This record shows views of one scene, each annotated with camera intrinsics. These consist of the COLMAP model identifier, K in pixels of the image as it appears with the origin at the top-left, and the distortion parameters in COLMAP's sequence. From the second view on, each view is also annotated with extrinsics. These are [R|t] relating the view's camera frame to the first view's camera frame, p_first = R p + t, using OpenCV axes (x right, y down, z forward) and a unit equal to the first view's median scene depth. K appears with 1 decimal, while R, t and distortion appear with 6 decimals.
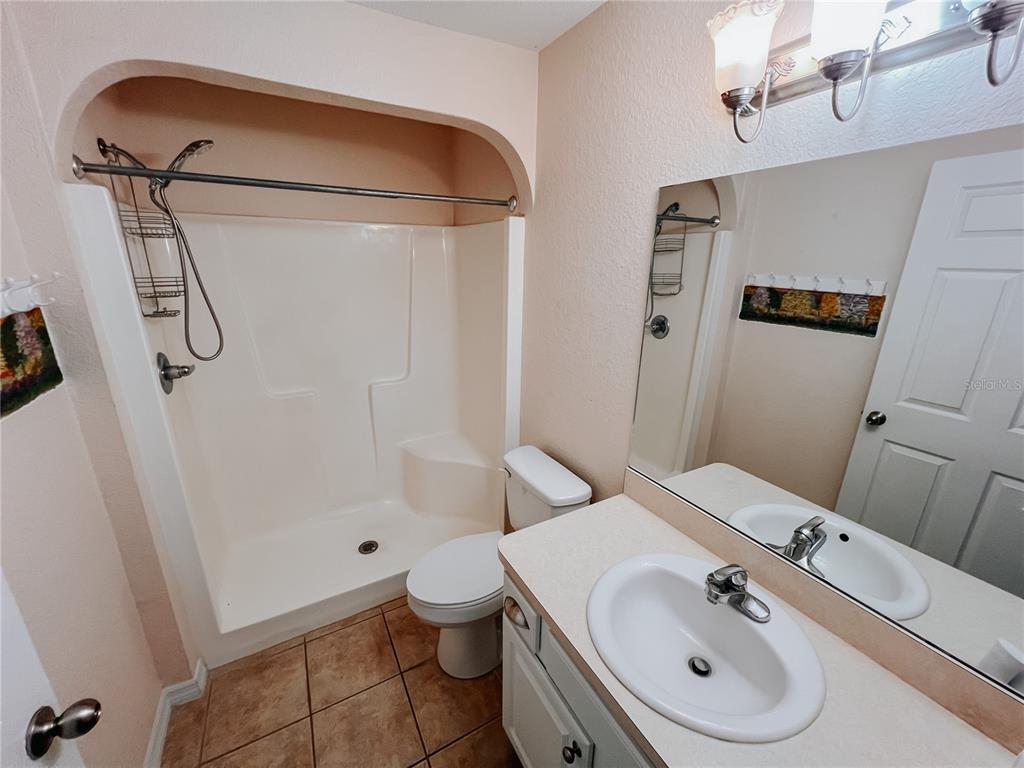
lens RADIAL K [[407.3, 0, 512.5], [0, 407.3, 385.2], [0, 0, 1]] dist [-0.002243, -0.000502]
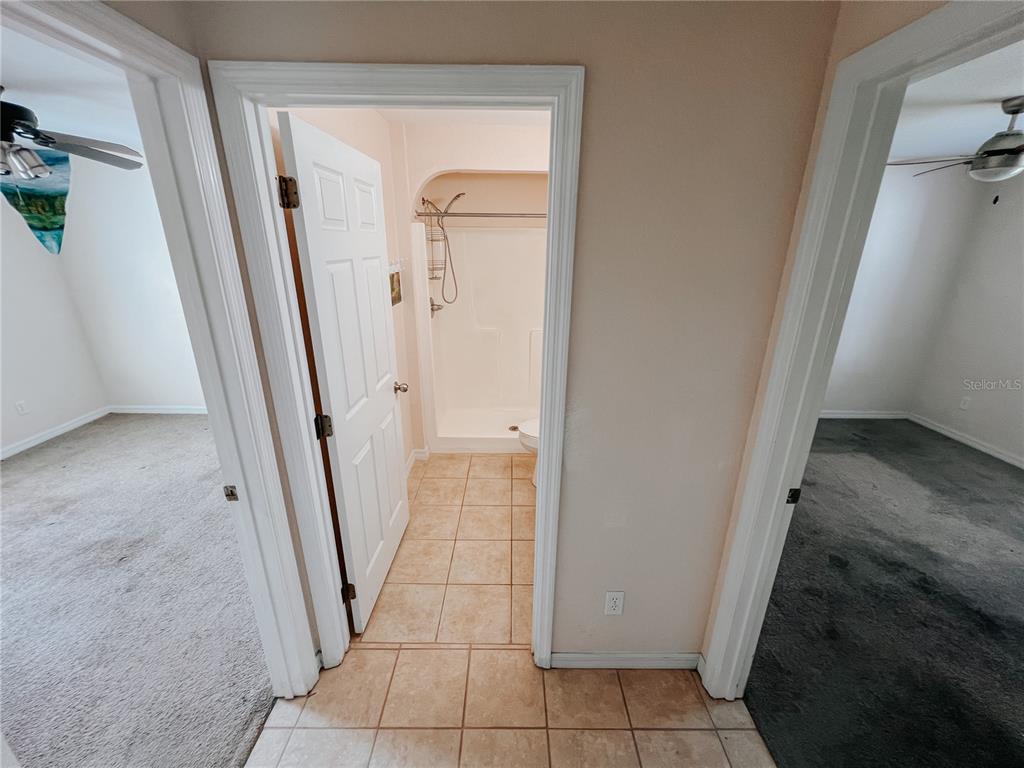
lens RADIAL K [[407.3, 0, 513.2], [0, 407.3, 383.1], [0, 0, 1]] dist [-0.002243, -0.000502]
pose [[0.873452, 0.149866, -0.463273, 0.544217], [-0.138254, 0.988629, 0.059152, 0.178980], [0.466870, 0.012383, 0.884239, -0.660673]]
